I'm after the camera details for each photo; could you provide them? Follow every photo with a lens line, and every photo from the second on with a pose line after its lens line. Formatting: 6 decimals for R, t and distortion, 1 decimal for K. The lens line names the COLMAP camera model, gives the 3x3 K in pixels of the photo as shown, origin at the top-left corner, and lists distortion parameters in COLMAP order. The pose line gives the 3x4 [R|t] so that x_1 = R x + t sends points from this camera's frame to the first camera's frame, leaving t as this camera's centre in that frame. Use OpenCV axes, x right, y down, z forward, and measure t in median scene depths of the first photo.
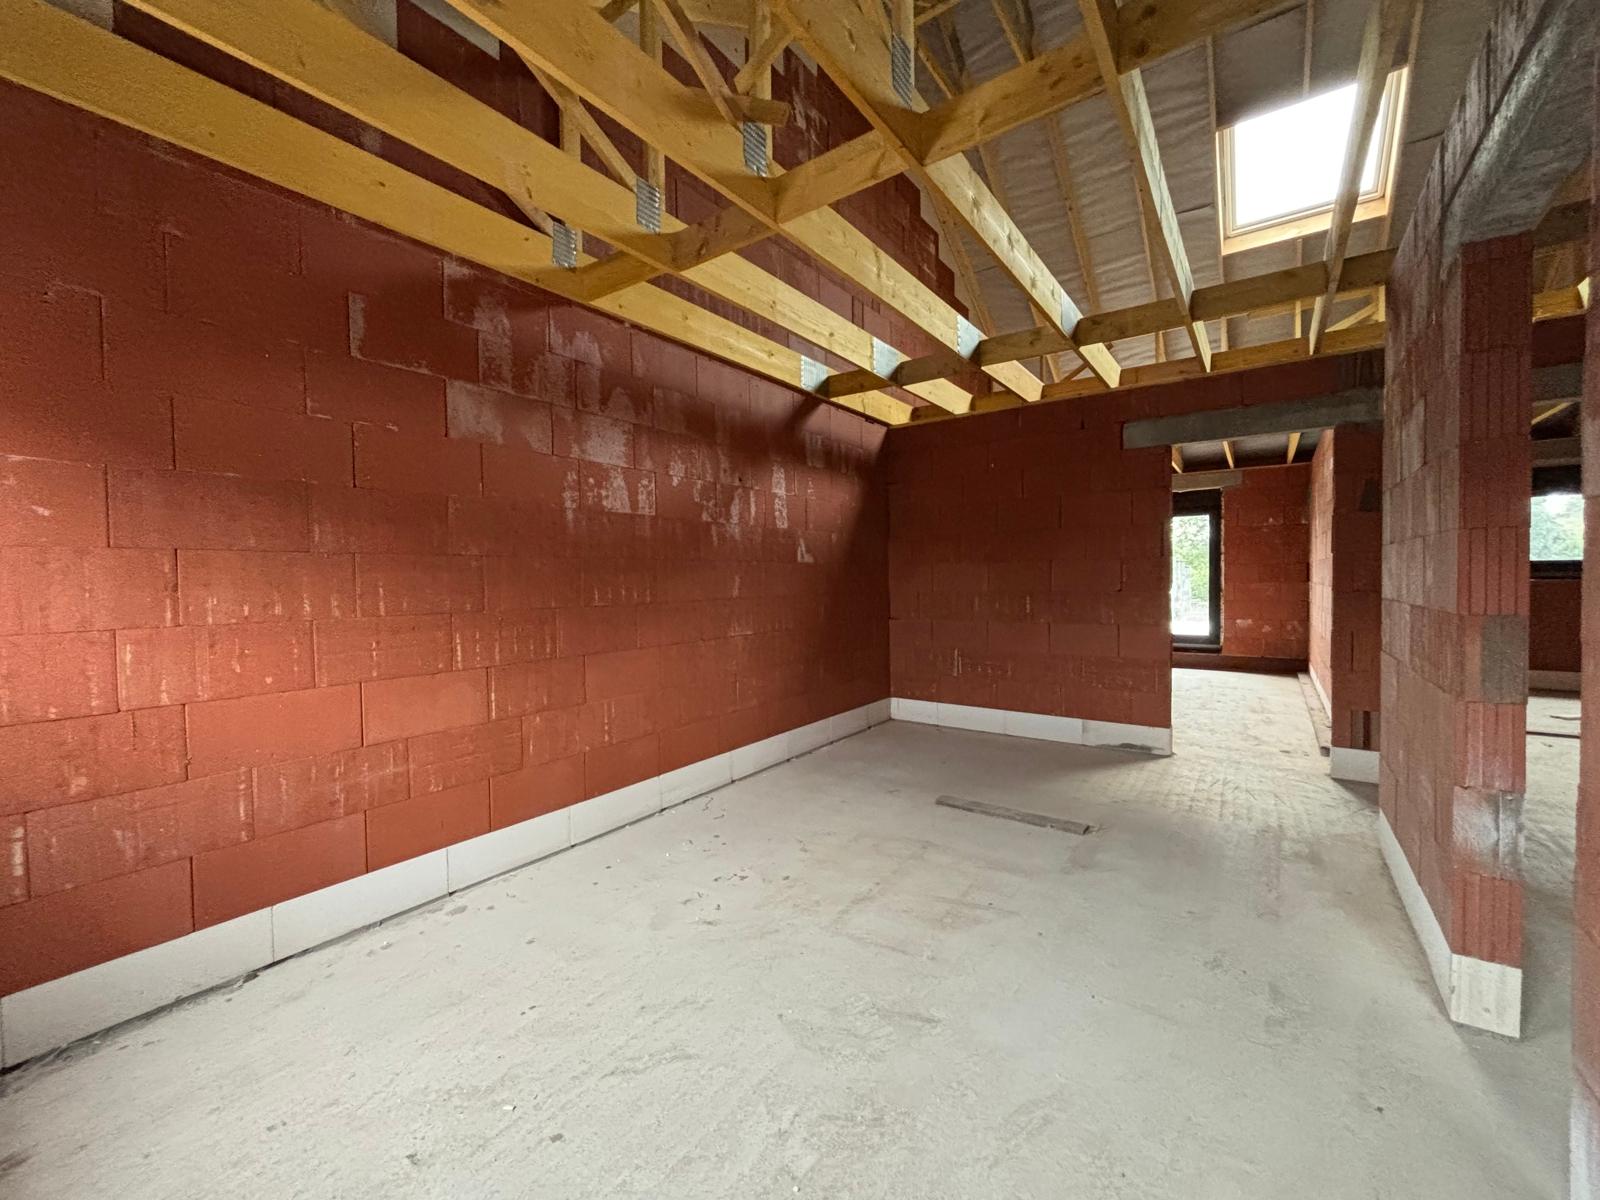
lens RADIAL K [[645.8, 0, 799.7], [0, 645.8, 595.8], [0, 0, 1]] dist [0.008311, 0.000282]
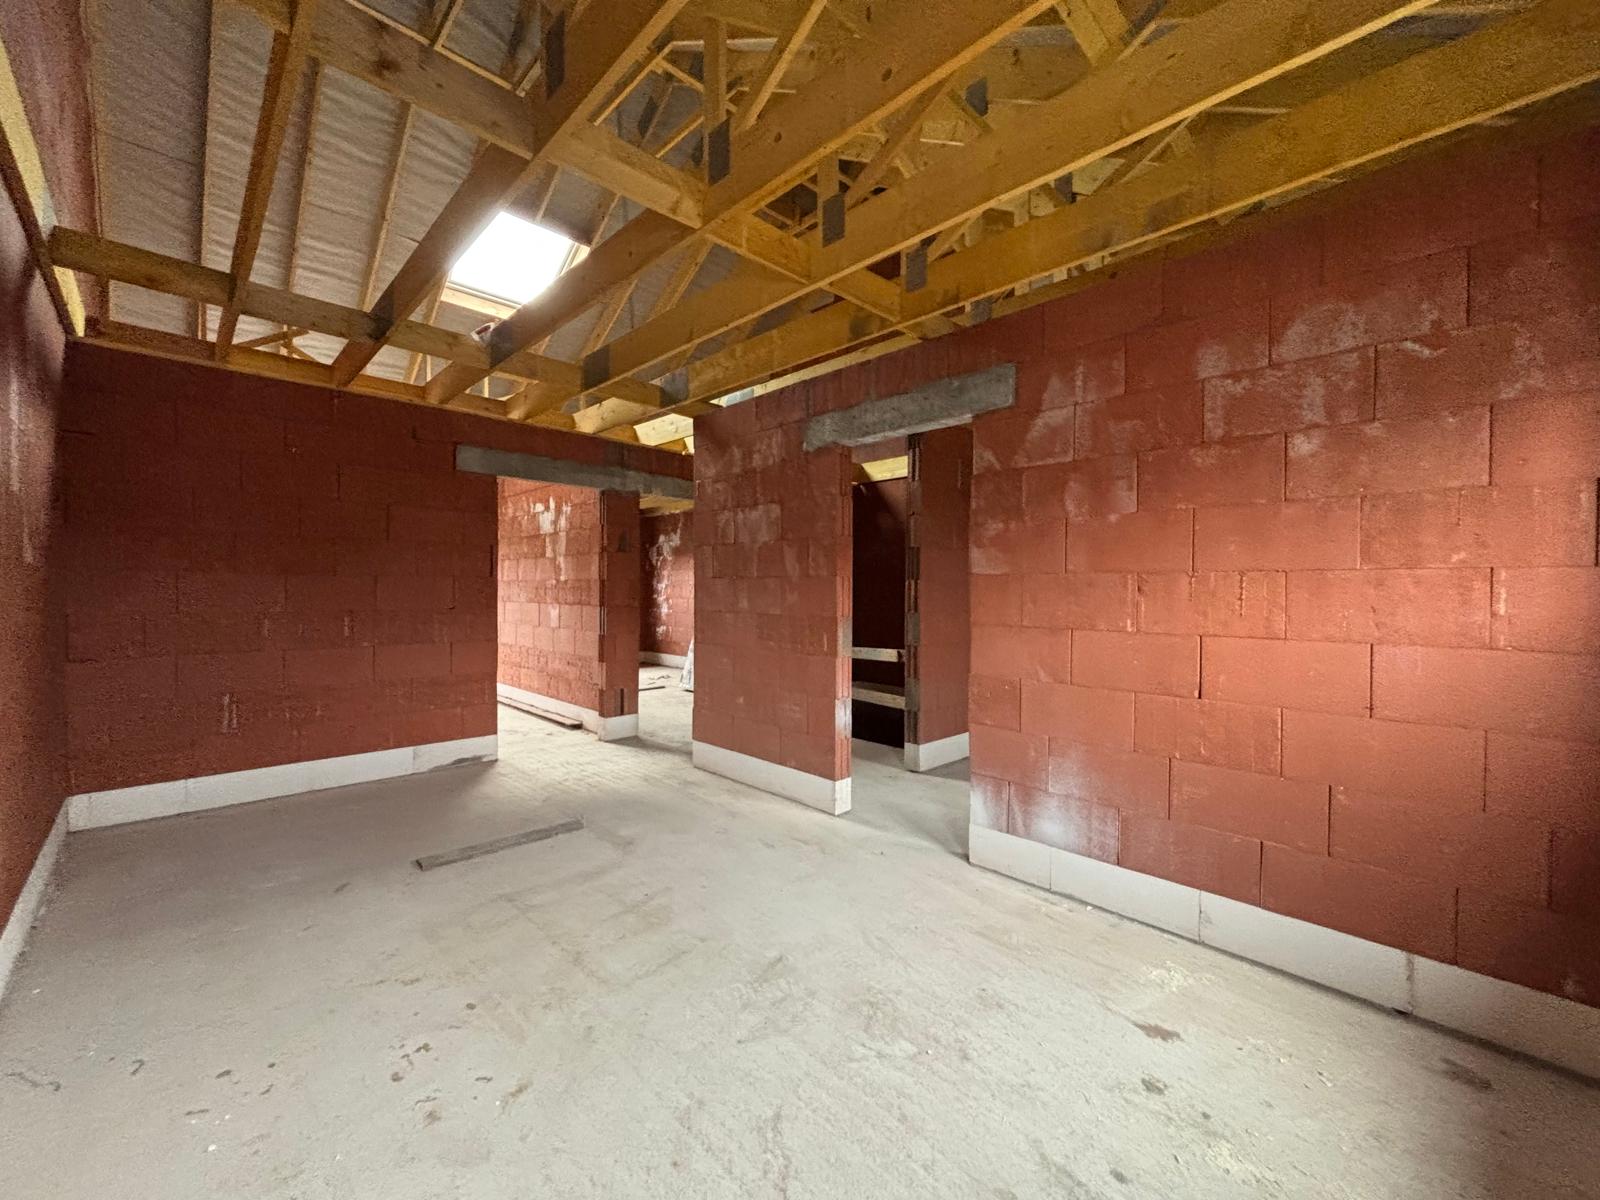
lens RADIAL K [[645.8, 0, 797.5], [0, 645.8, 596.2], [0, 0, 1]] dist [0.008311, 0.000282]
pose [[0.178383, 0.004748, 0.983950, -0.583414], [0.019057, 0.999784, -0.008280, -0.012308], [-0.983776, 0.020229, 0.178254, 0.426570]]
